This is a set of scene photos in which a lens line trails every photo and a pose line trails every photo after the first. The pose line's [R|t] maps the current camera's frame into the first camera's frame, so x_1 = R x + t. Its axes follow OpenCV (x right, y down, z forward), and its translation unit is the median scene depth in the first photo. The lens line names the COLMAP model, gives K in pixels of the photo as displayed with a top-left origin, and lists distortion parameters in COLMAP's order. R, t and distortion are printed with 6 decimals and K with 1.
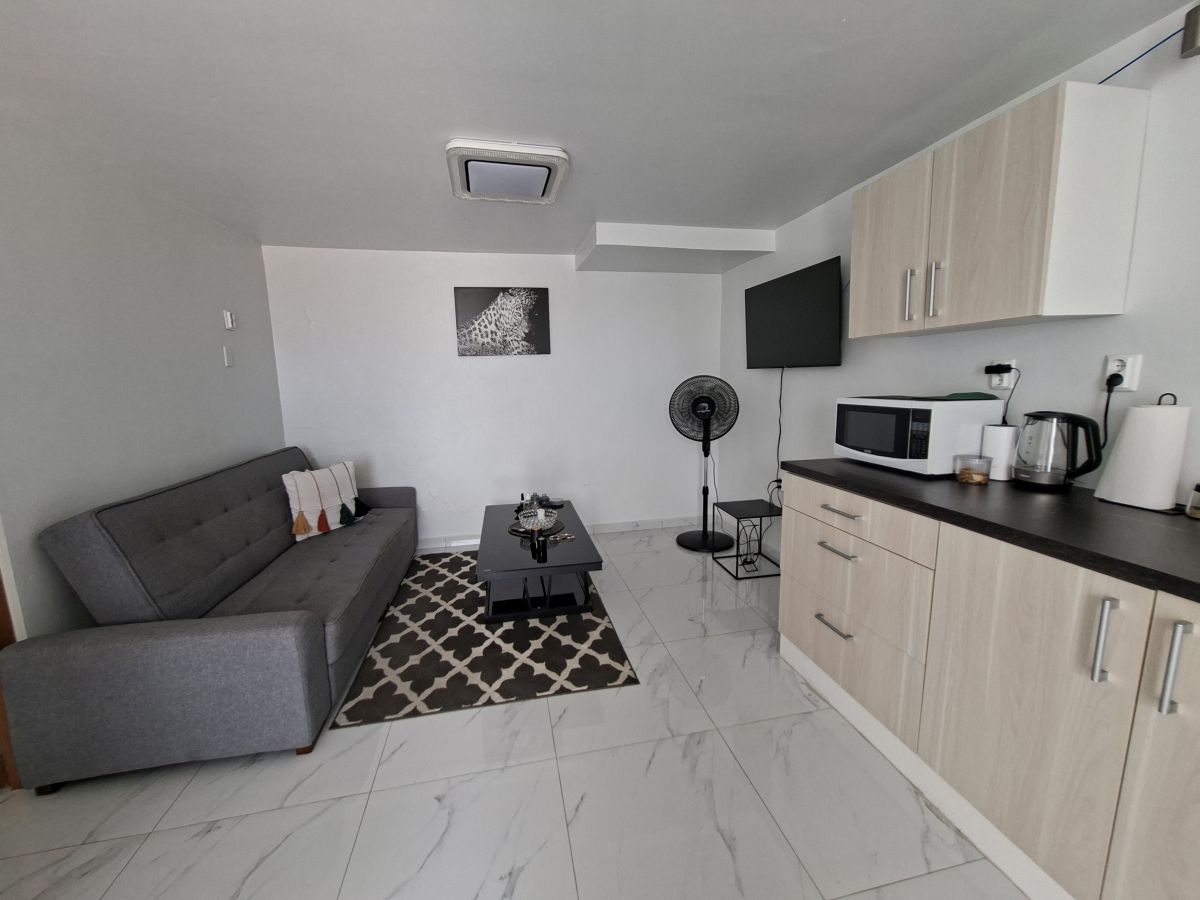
lens RADIAL K [[468.1, 0, 599.6], [0, 468.1, 449.3], [0, 0, 1]] dist [0.000134, 0.000808]
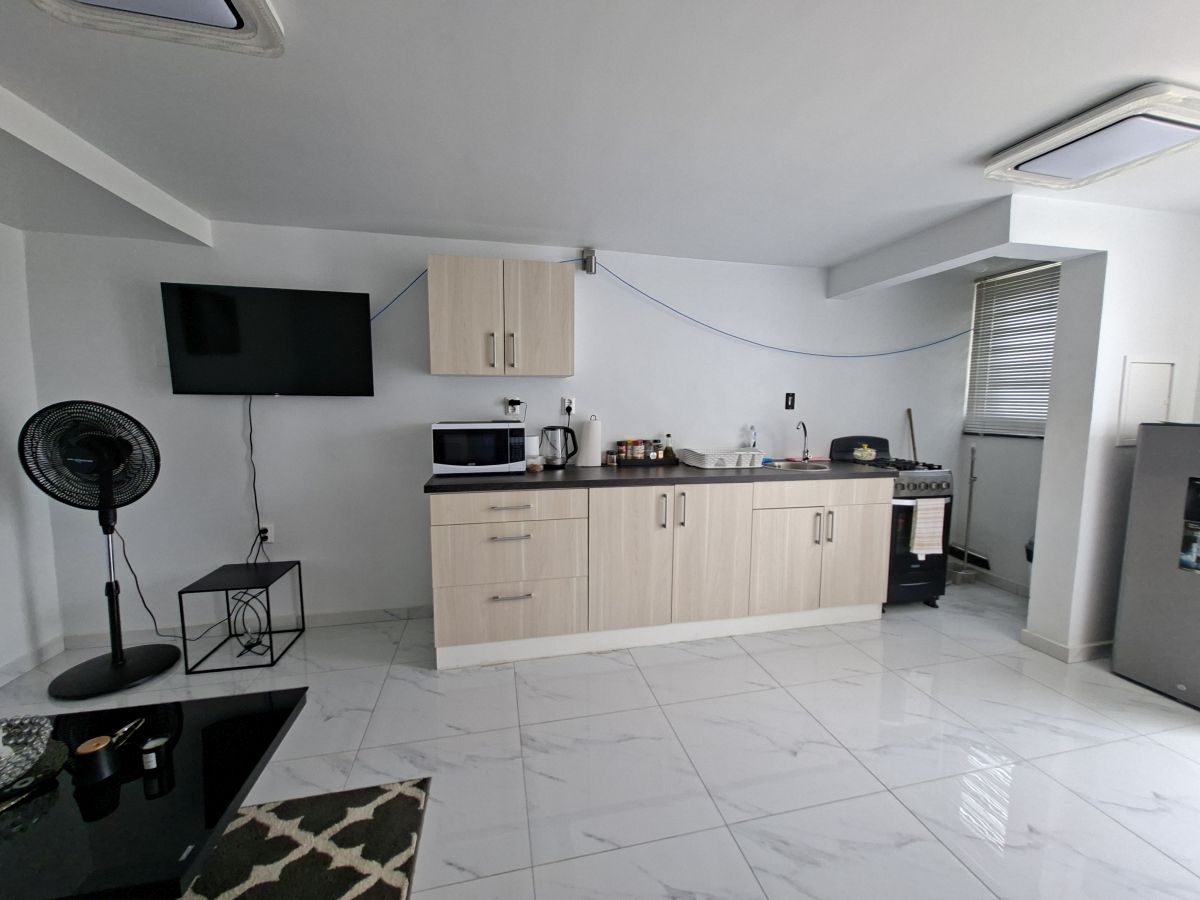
lens RADIAL K [[468.1, 0, 598.9], [0, 468.1, 446.9], [0, 0, 1]] dist [0.000134, 0.000808]
pose [[-0.003796, -0.072525, 0.997359, -0.590653], [0.148339, 0.986291, 0.072284, -0.069935], [-0.988929, 0.148222, 0.007014, 0.536410]]
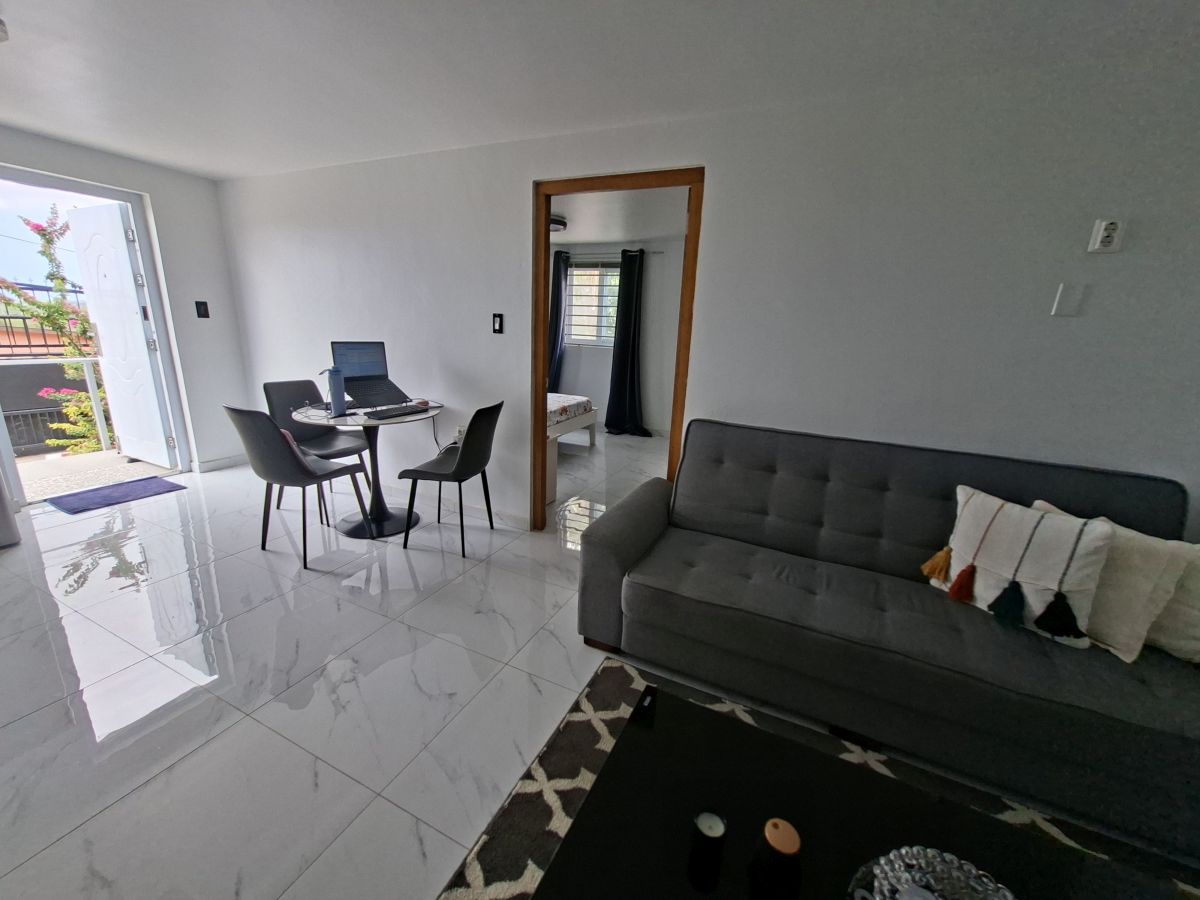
lens RADIAL K [[468.1, 0, 597.8], [0, 468.1, 453.9], [0, 0, 1]] dist [0.000134, 0.000808]
pose [[-0.602225, 0.196006, -0.773891, 0.130143], [-0.156660, 0.921528, 0.355308, -0.154948], [0.782804, 0.335213, -0.524261, 1.054654]]
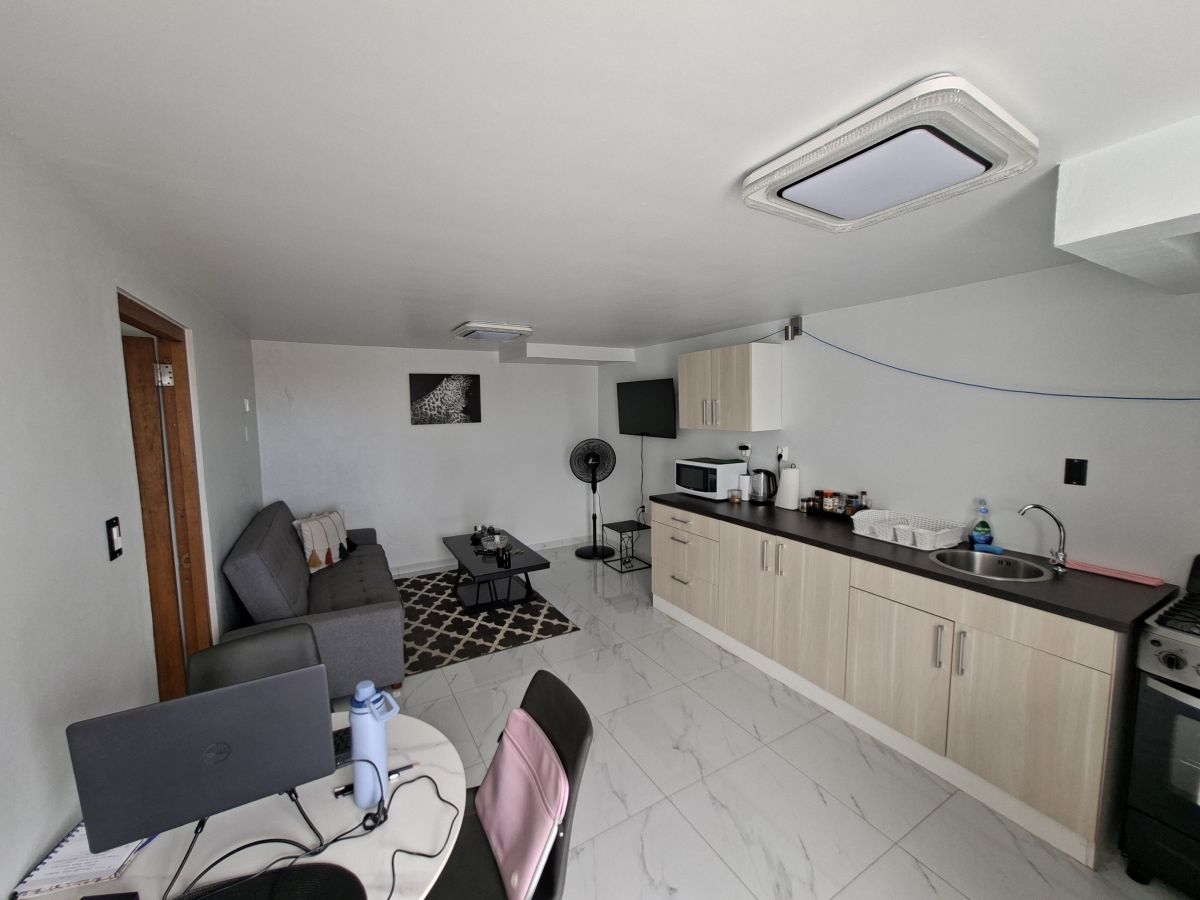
lens RADIAL K [[468.1, 0, 600.1], [0, 468.1, 450.9], [0, 0, 1]] dist [0.000134, 0.000808]
pose [[0.949216, -0.017808, 0.314122, -0.323455], [0.038681, 0.997428, -0.060342, -0.041319], [-0.312239, 0.069428, 0.947463, -0.601063]]
